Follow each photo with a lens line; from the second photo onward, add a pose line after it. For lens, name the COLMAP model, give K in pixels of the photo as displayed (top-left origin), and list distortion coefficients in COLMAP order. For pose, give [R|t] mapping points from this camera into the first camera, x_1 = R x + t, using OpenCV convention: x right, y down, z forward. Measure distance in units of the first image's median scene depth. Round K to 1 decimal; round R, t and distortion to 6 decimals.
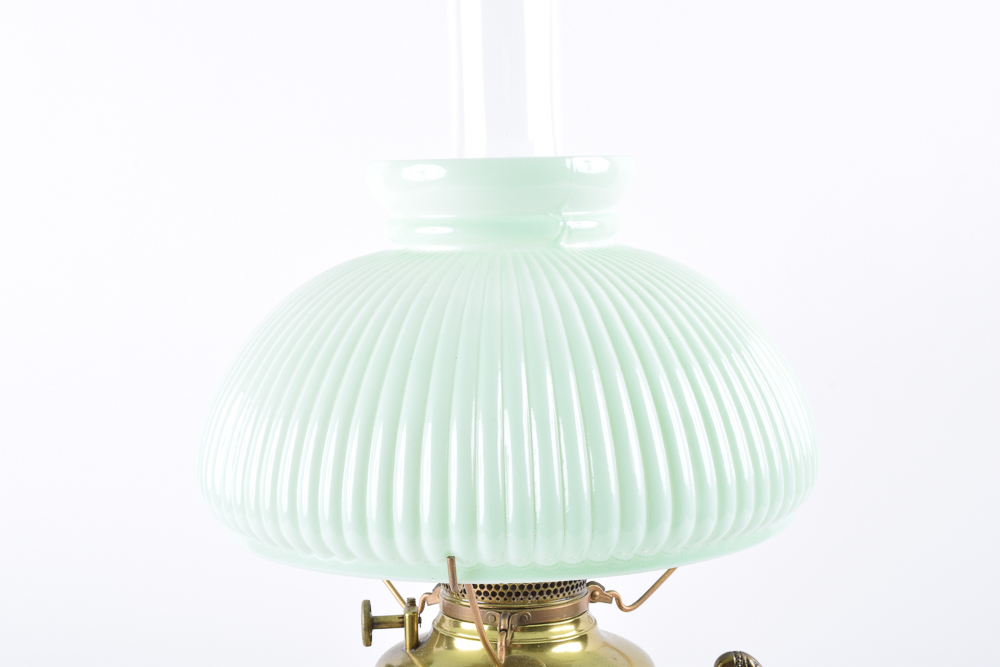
lens RADIAL K [[1497.2, 0, 499.7], [0, 1497.2, 337.7], [0, 0, 1]] dist [-0.005537, 0.000000]
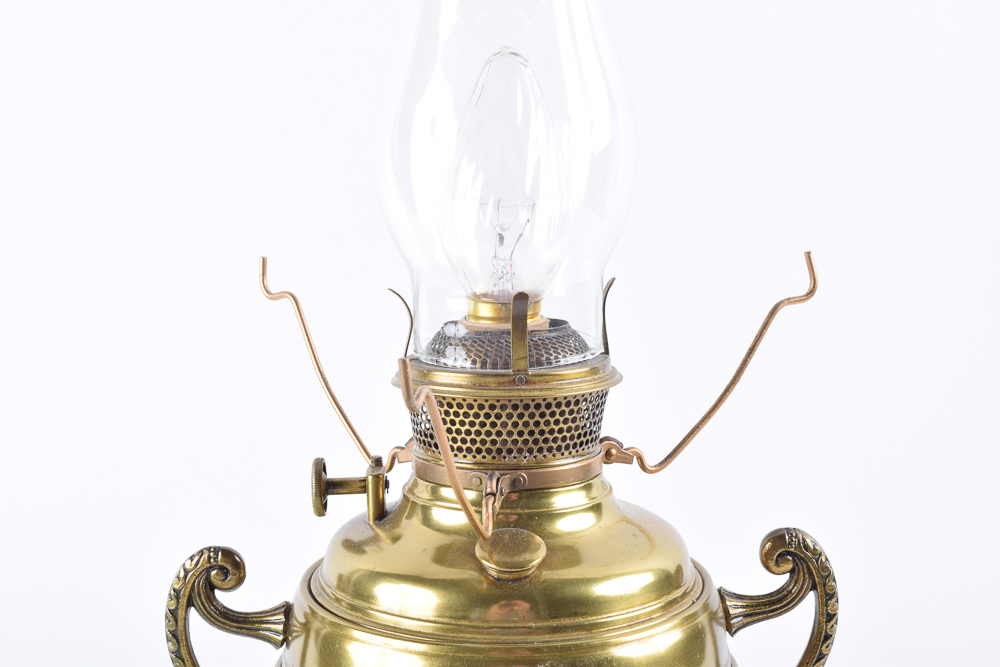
lens RADIAL K [[1497.2, 0, 503.0], [0, 1497.2, 333.6], [0, 0, 1]] dist [-0.005537, 0.000000]
pose [[0.999909, 0.006449, -0.011829, 0.016515], [-0.005424, 0.996384, 0.084792, 0.043754], [0.012333, -0.084720, 0.996328, 0.227703]]
